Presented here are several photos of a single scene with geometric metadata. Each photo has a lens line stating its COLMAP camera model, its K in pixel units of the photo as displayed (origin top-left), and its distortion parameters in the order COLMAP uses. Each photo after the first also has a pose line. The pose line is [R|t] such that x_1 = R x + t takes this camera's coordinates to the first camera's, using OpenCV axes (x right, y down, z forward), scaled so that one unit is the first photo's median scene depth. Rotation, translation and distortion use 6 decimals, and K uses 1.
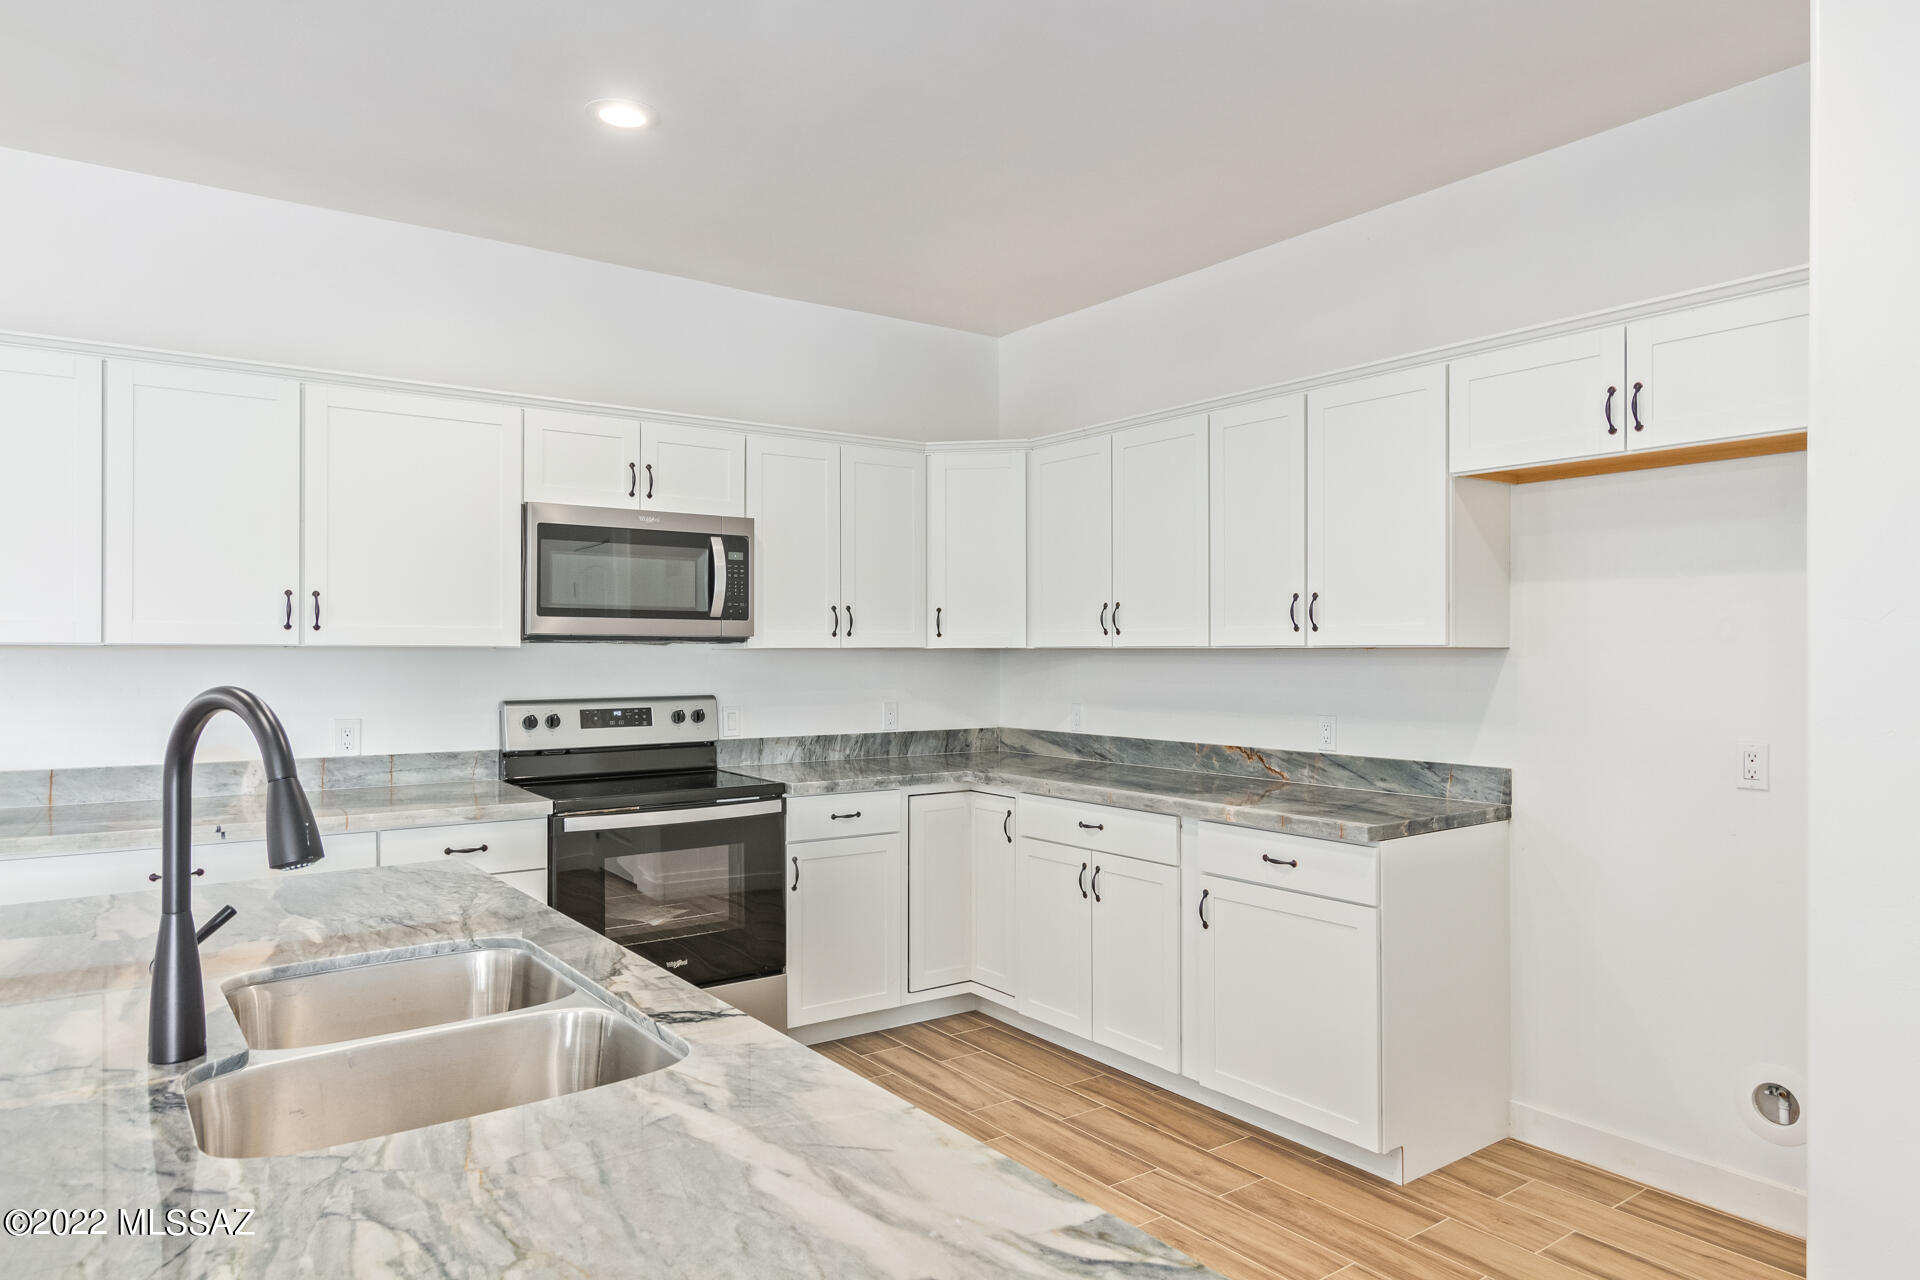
lens RADIAL K [[1201.8, 0, 980.4], [0, 1201.8, 642.7], [0, 0, 1]] dist [0.006824, 0.002411]
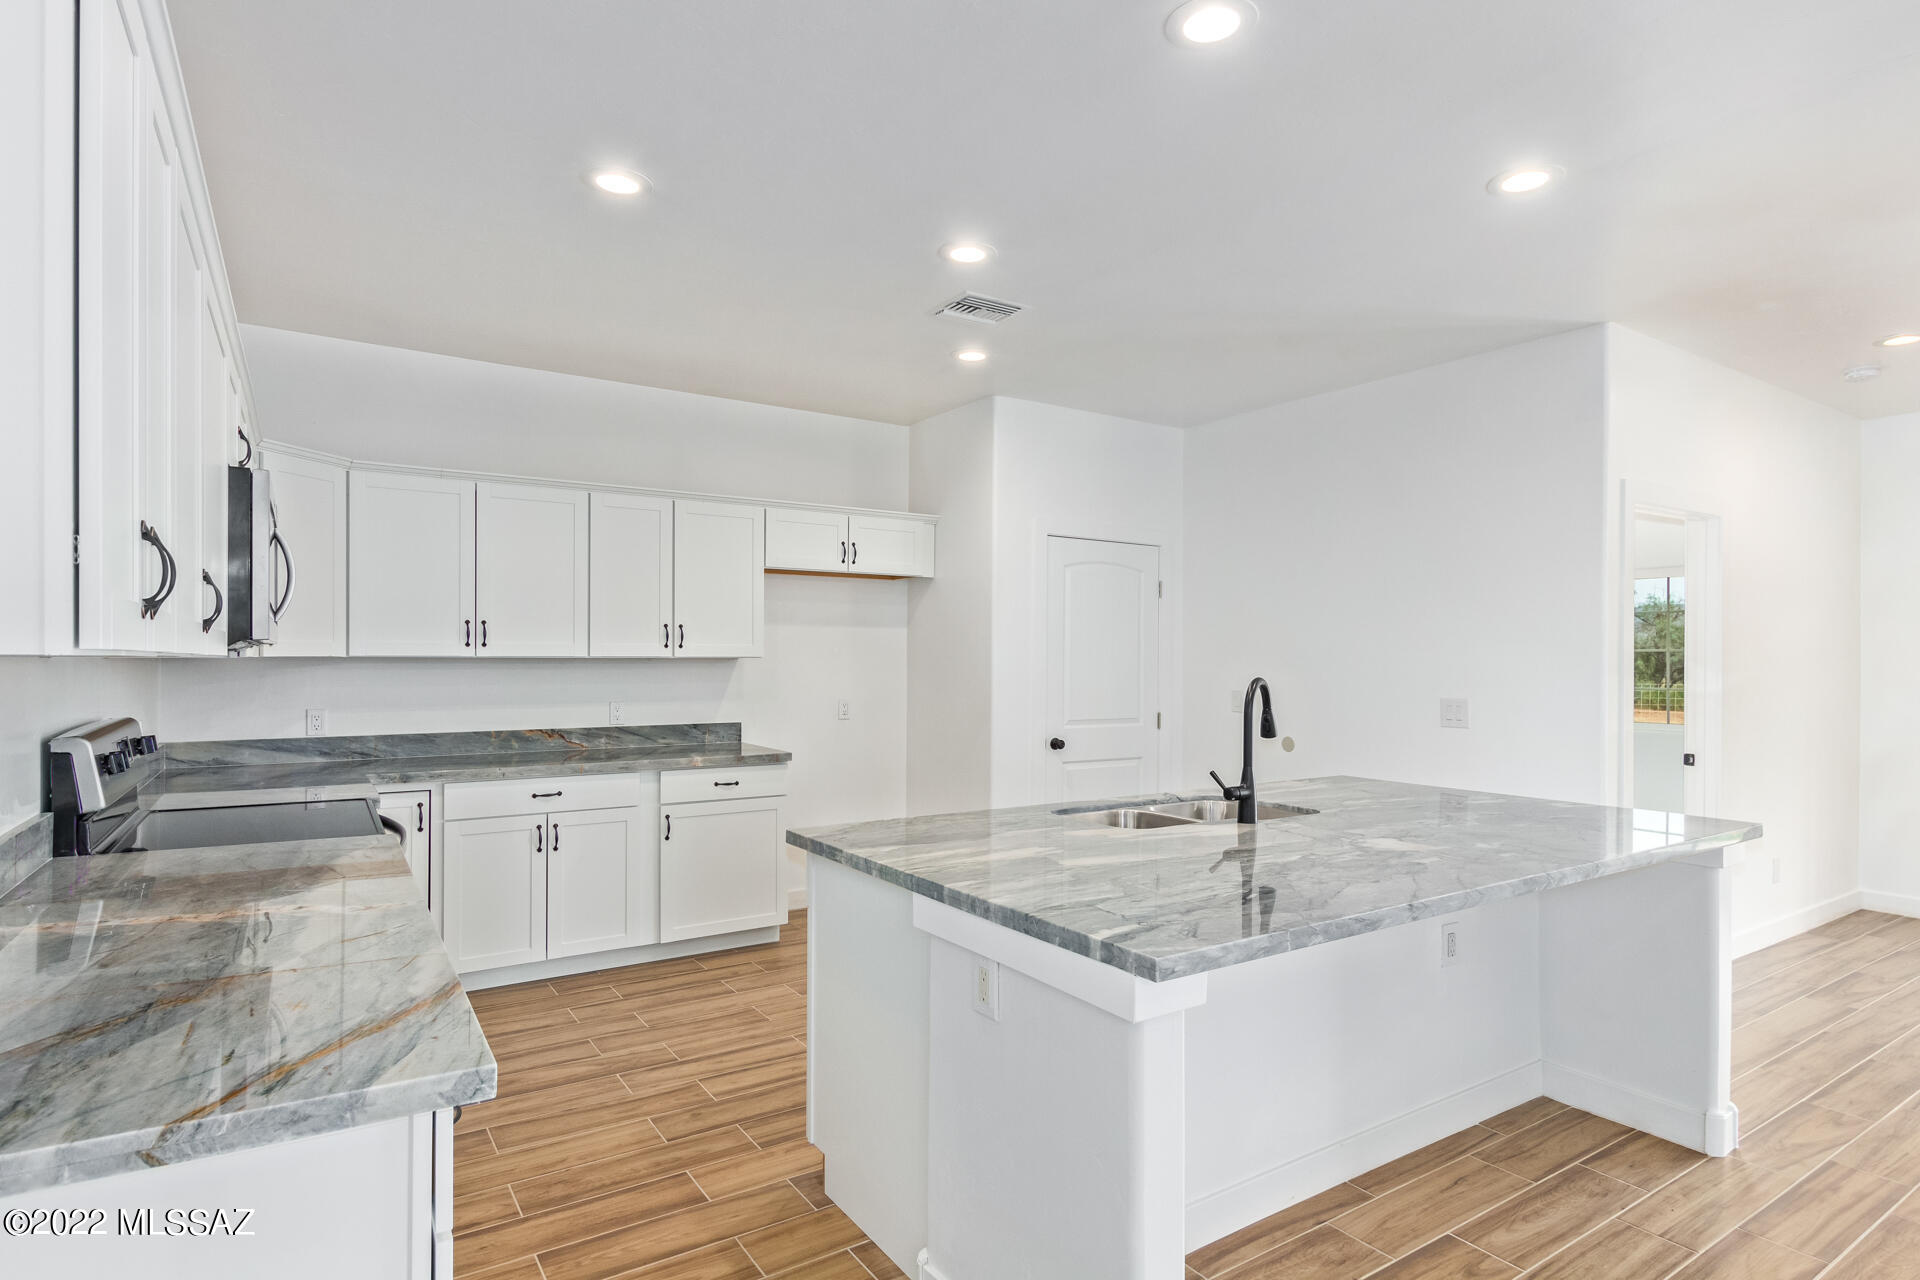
lens RADIAL K [[992.0, 0, 952.1], [0, 992.0, 654.8], [0, 0, 1]] dist [0.012094, -0.005832]
pose [[0.059942, 0.003598, 0.998195, -0.961545], [-0.010912, 0.999936, -0.002949, 0.000118], [-0.998142, -0.010715, 0.059977, 0.510139]]
